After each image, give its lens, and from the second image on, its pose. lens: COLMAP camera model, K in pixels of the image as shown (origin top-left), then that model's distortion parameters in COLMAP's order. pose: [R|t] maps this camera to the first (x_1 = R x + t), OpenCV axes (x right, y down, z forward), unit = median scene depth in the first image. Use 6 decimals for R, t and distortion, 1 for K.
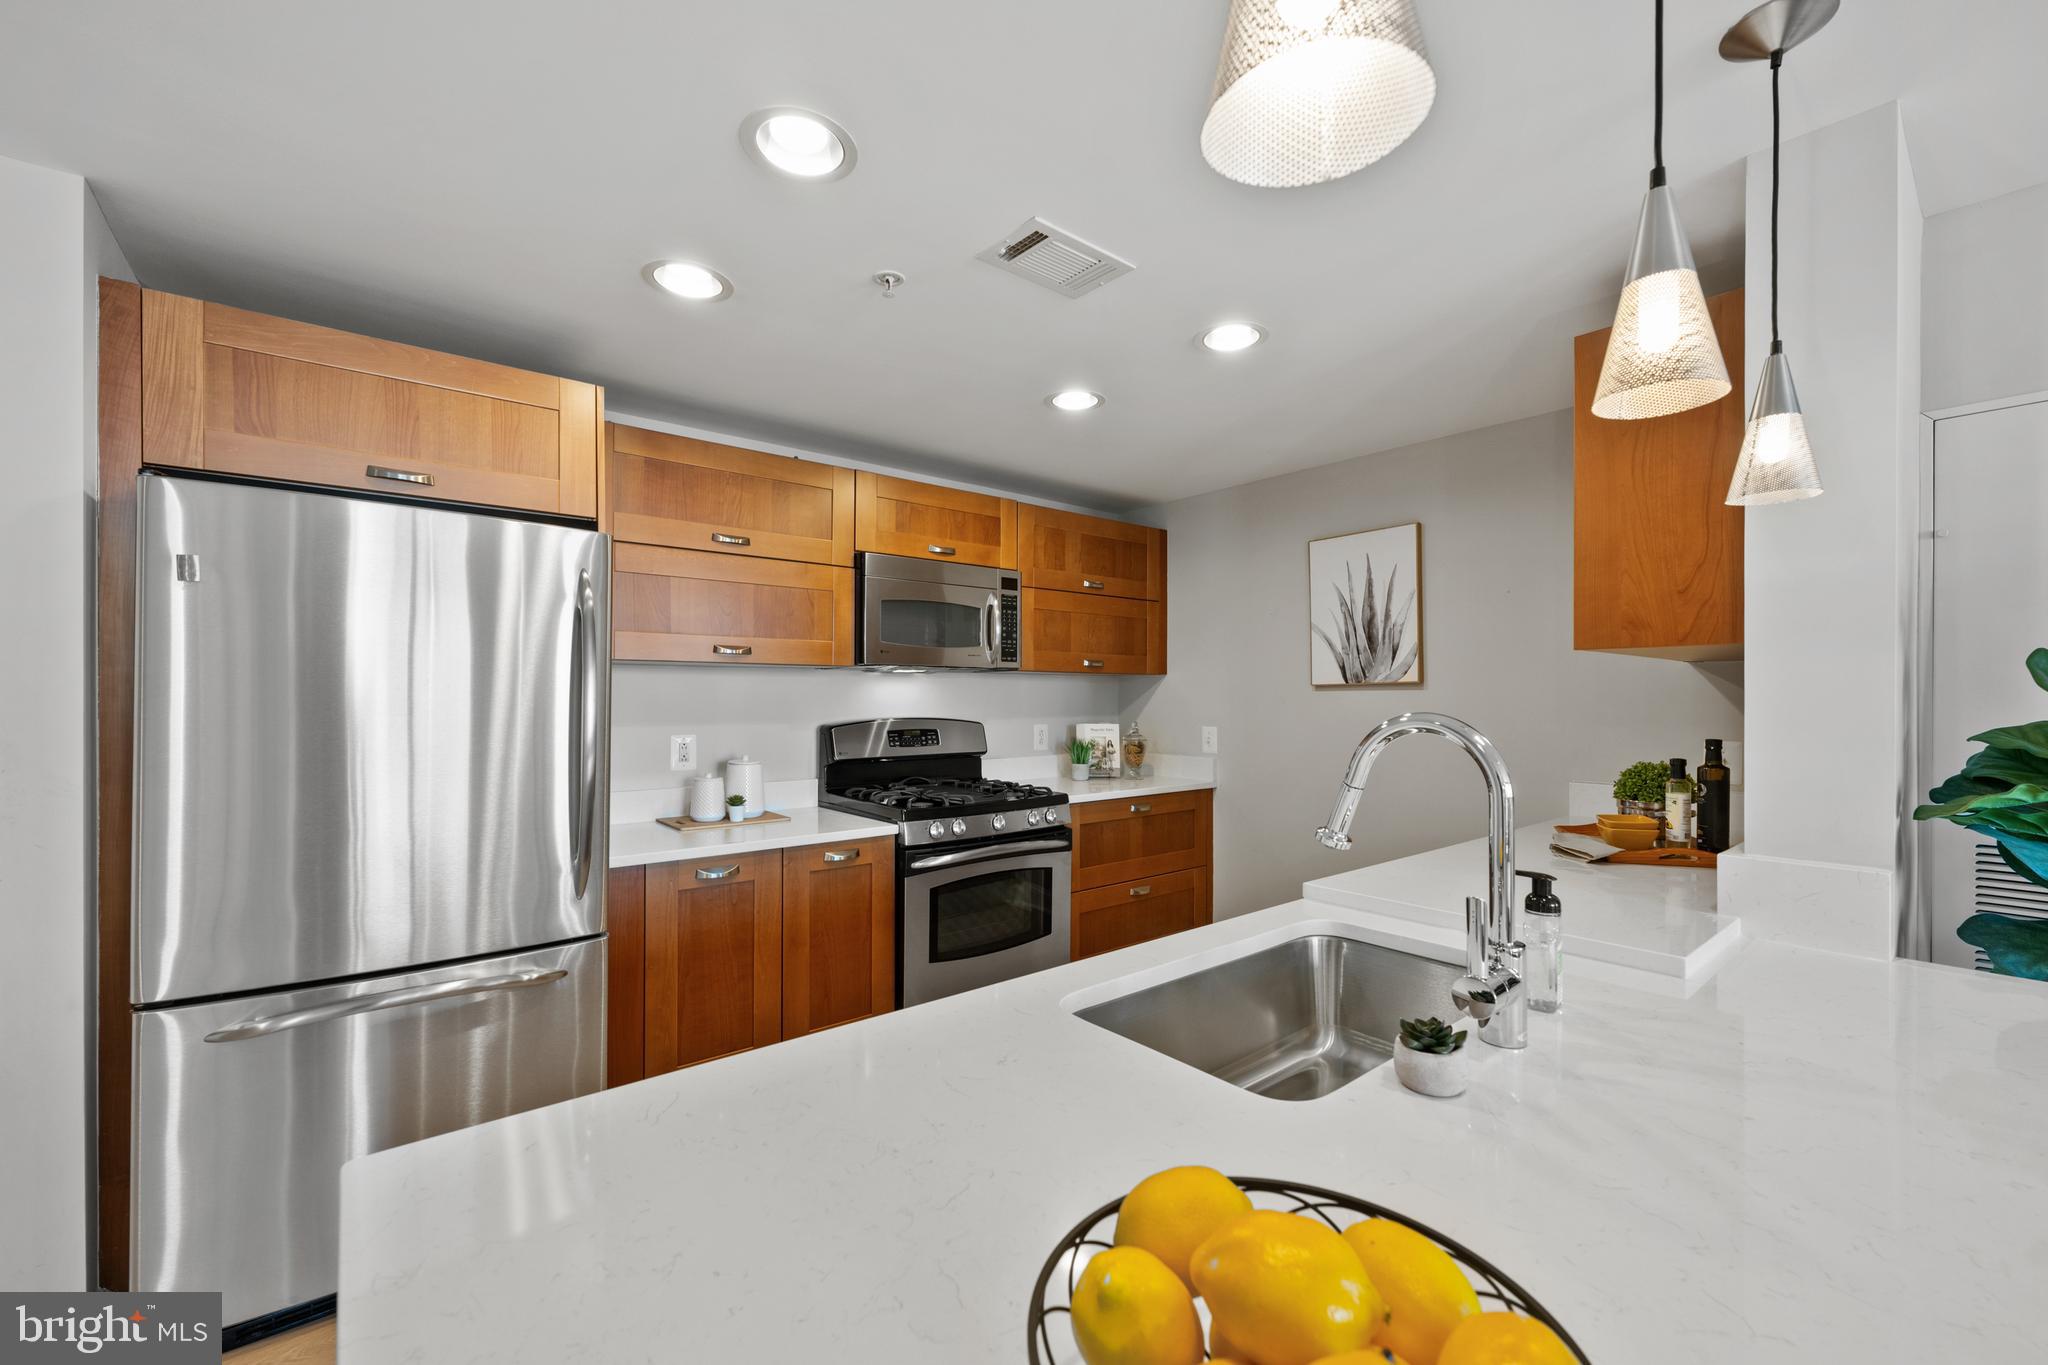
lens RADIAL K [[820.8, 0, 1021.2], [0, 820.8, 698.5], [0, 0, 1]] dist [-0.002240, 0.000322]
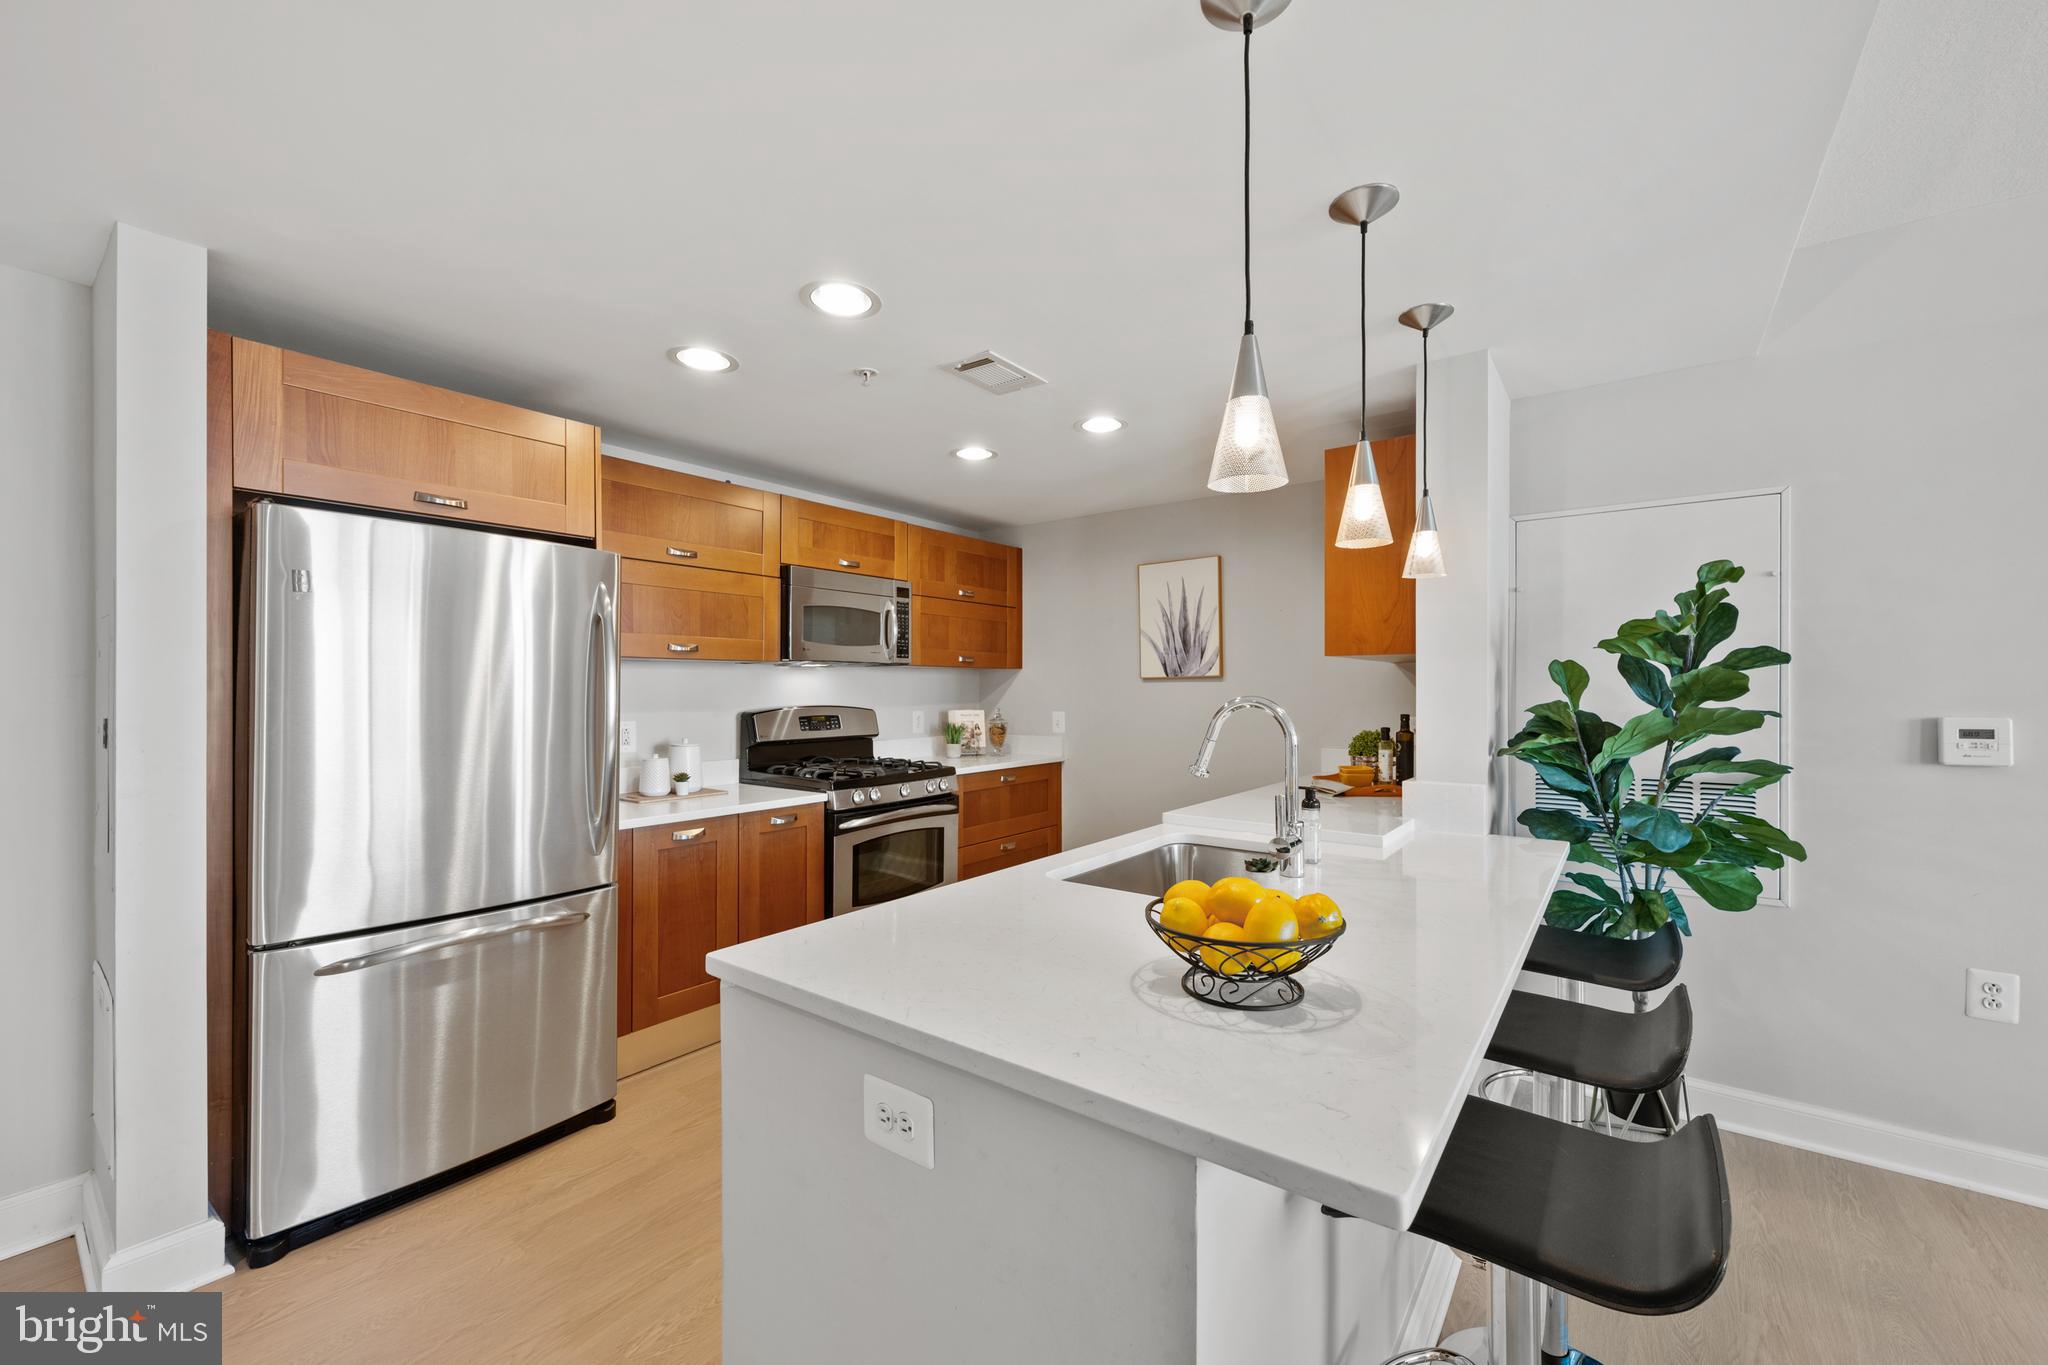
lens RADIAL K [[820.8, 0, 1015.3], [0, 820.8, 684.6], [0, 0, 1]] dist [-0.002240, 0.000322]
pose [[0.972921, -0.000650, 0.231138, -0.141550], [0.001817, 0.999987, -0.004835, -0.000127], [-0.231132, 0.005124, 0.972909, -0.208511]]
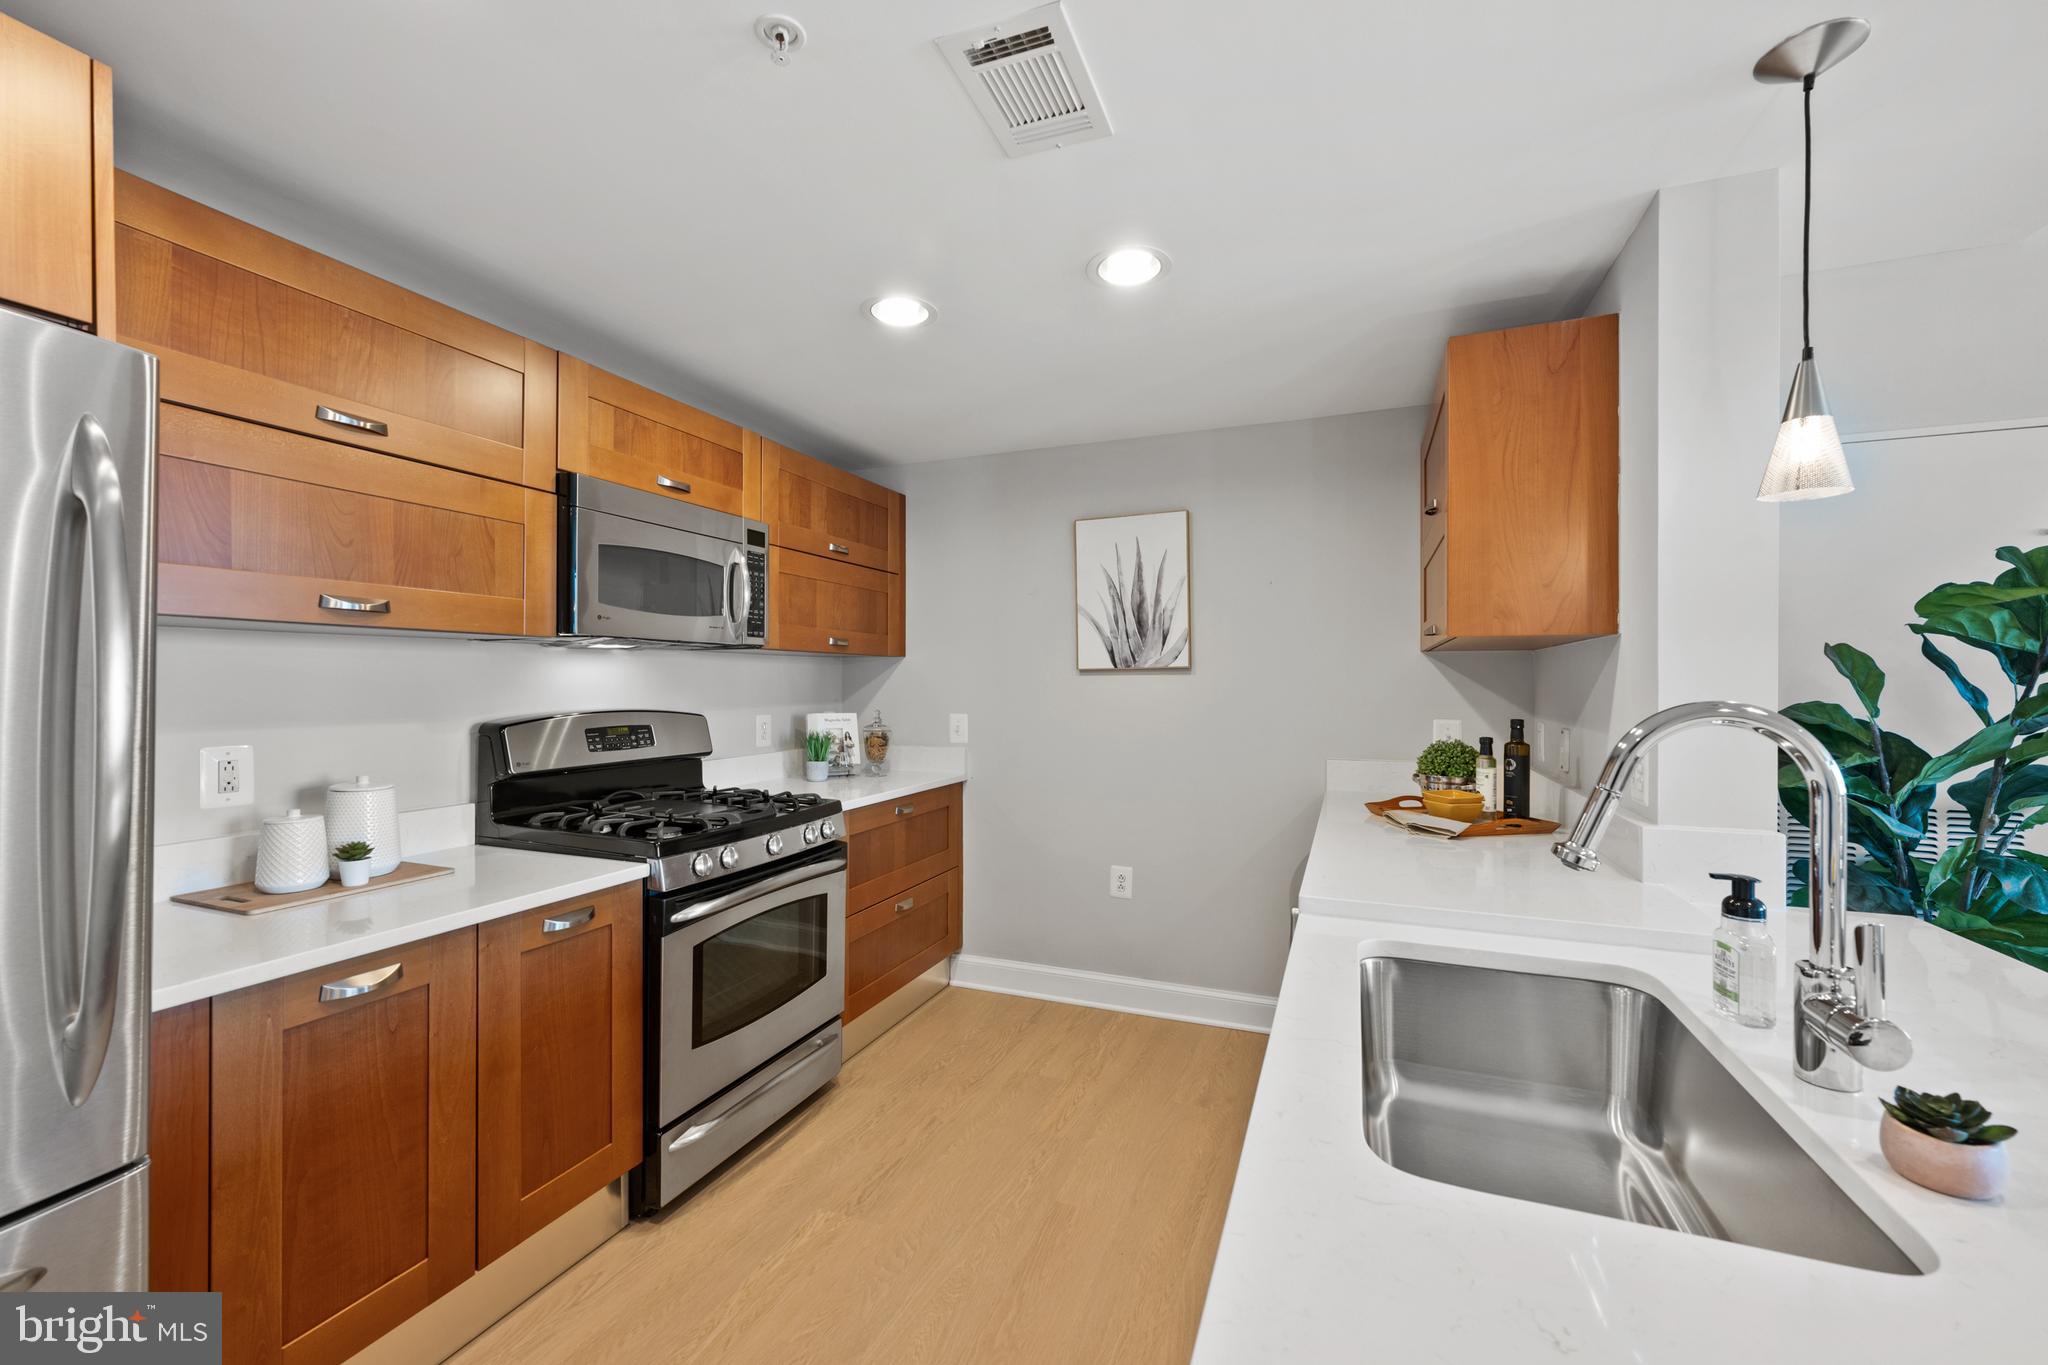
lens RADIAL K [[820.8, 0, 1019.3], [0, 820.8, 684.3], [0, 0, 1]] dist [-0.002240, 0.000322]
pose [[0.879219, -0.001274, 0.476416, -0.182064], [0.000700, 0.999999, 0.001383, -0.000425], [-0.476417, -0.000883, 0.879219, 0.205307]]
